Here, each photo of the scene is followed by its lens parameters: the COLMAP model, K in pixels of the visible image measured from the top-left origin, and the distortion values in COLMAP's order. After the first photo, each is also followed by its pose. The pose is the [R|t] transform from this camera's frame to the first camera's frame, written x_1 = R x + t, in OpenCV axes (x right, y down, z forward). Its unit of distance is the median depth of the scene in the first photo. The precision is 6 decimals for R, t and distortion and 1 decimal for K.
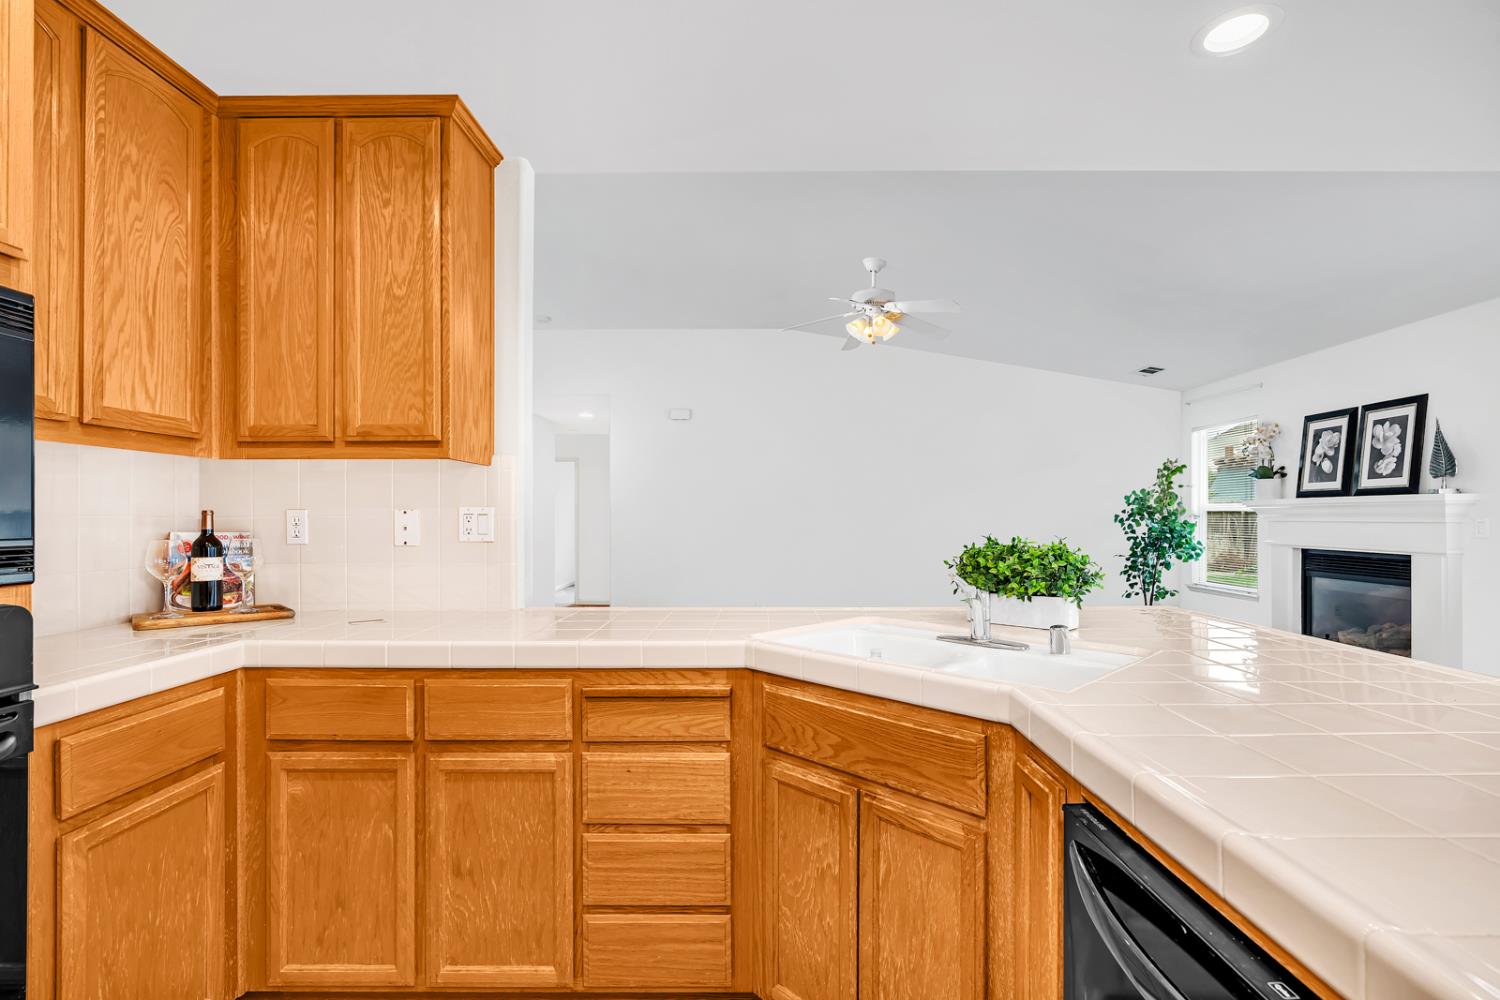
lens RADIAL K [[698.1, 0, 759.5], [0, 698.1, 514.4], [0, 0, 1]] dist [-0.007194, 0.003253]
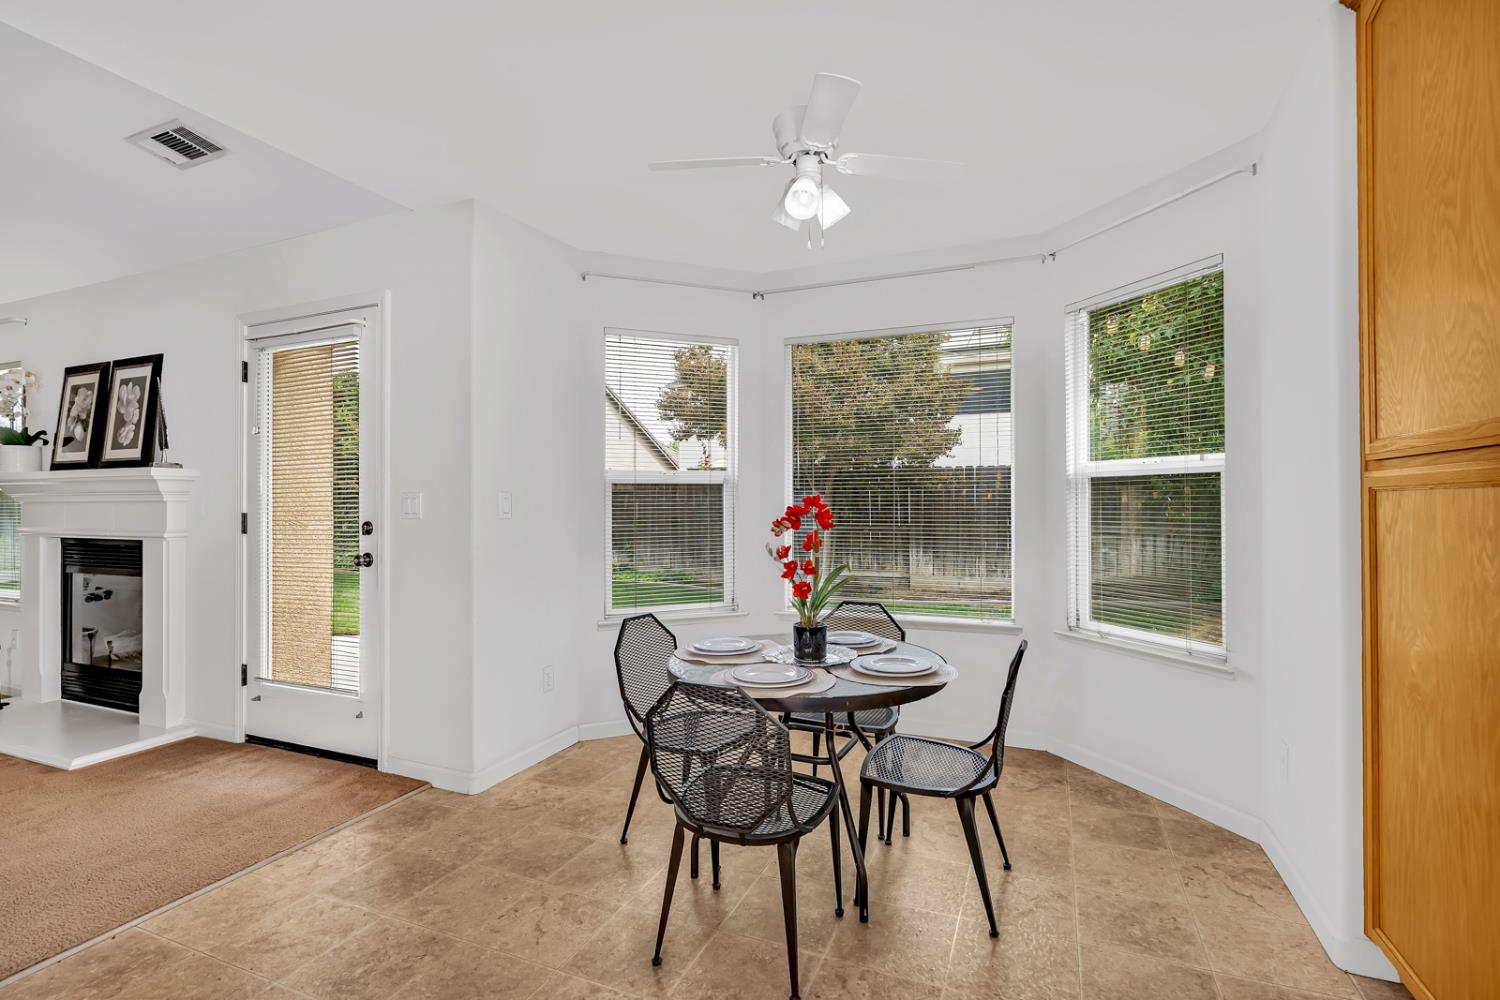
lens RADIAL K [[698.1, 0, 752.6], [0, 698.1, 495.8], [0, 0, 1]] dist [-0.007194, 0.003253]
pose [[0.380915, 0.009645, 0.924560, 0.877831], [-0.000602, 0.999948, -0.010183, 0.026564], [-0.924610, 0.003323, 0.380901, -0.036794]]
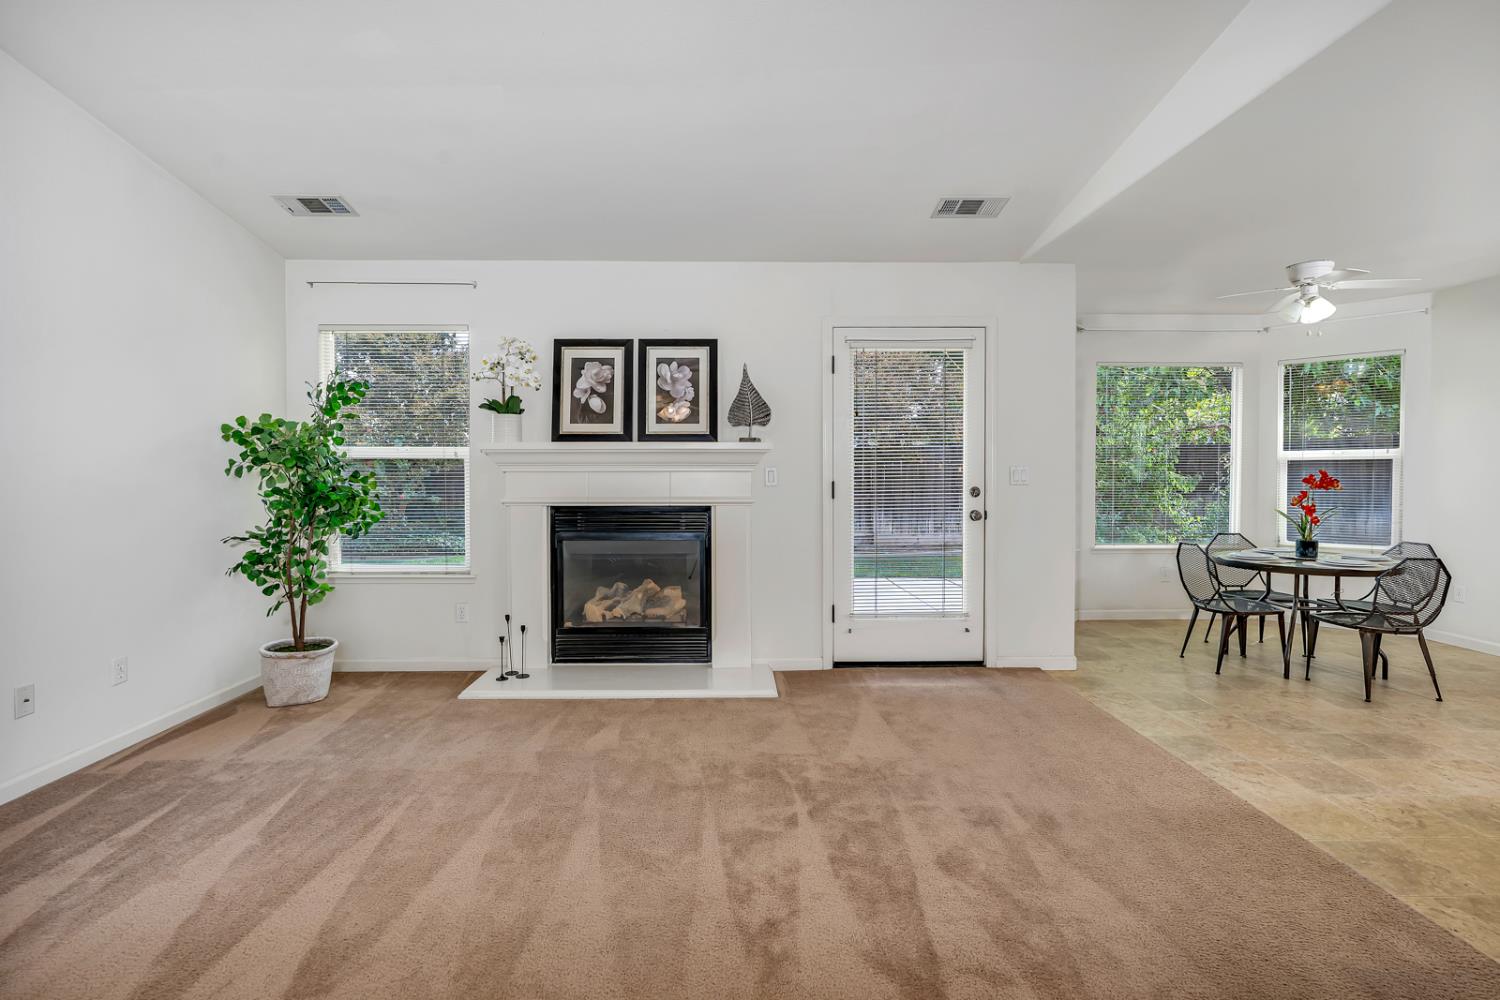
lens RADIAL K [[698.1, 0, 737.9], [0, 698.1, 490.5], [0, 0, 1]] dist [-0.007194, 0.003253]
pose [[-0.024142, -0.021612, 0.999475, -0.047128], [-0.002177, 0.999765, 0.021566, 0.034472], [-0.999706, -0.001655, -0.024183, 2.000111]]
